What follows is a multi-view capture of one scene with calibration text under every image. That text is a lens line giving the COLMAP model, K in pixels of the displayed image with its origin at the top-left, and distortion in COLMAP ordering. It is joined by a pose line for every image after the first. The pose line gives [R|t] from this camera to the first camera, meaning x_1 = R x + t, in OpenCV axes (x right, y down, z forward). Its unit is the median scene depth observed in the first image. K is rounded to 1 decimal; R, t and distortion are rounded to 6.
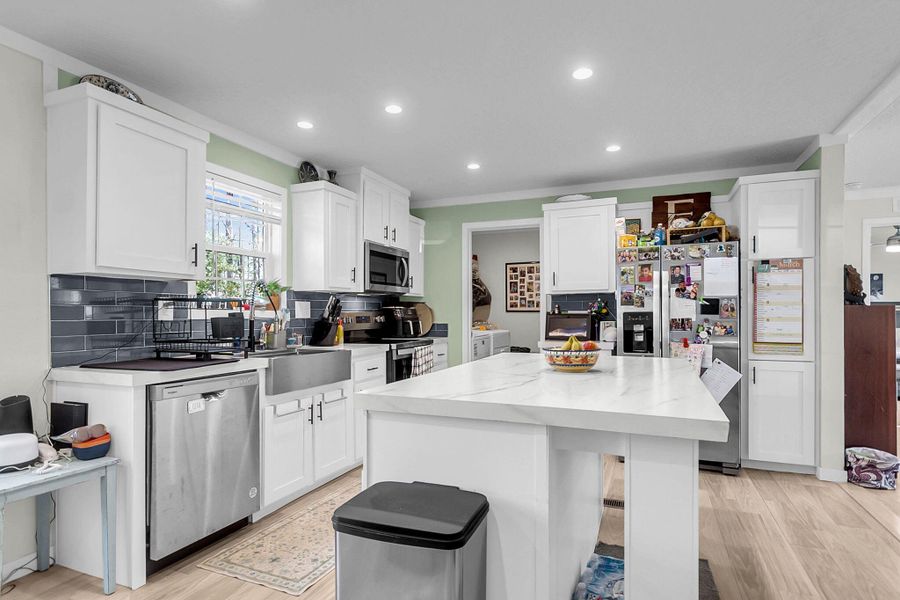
lens RADIAL K [[471.6, 0, 449.8], [0, 471.6, 316.4], [0, 0, 1]] dist [-0.000335, 0.000847]
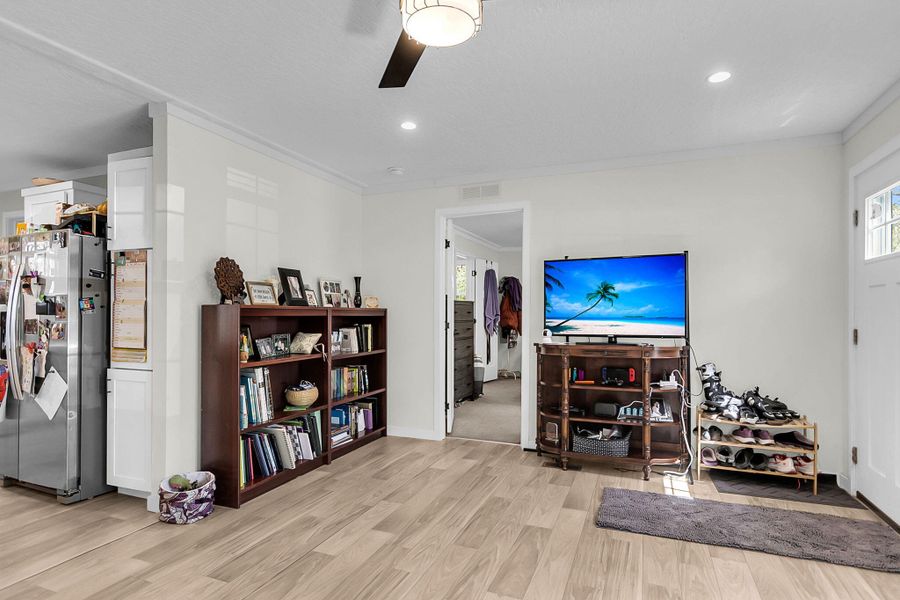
lens RADIAL K [[471.6, 0, 449.8], [0, 471.6, 316.4], [0, 0, 1]] dist [-0.000335, 0.000847]
pose [[0.999995, 0.001664, 0.002554, 1.235414], [-0.001650, 0.999984, -0.005450, 0.001923], [-0.002563, 0.005446, 0.999982, 0.141427]]
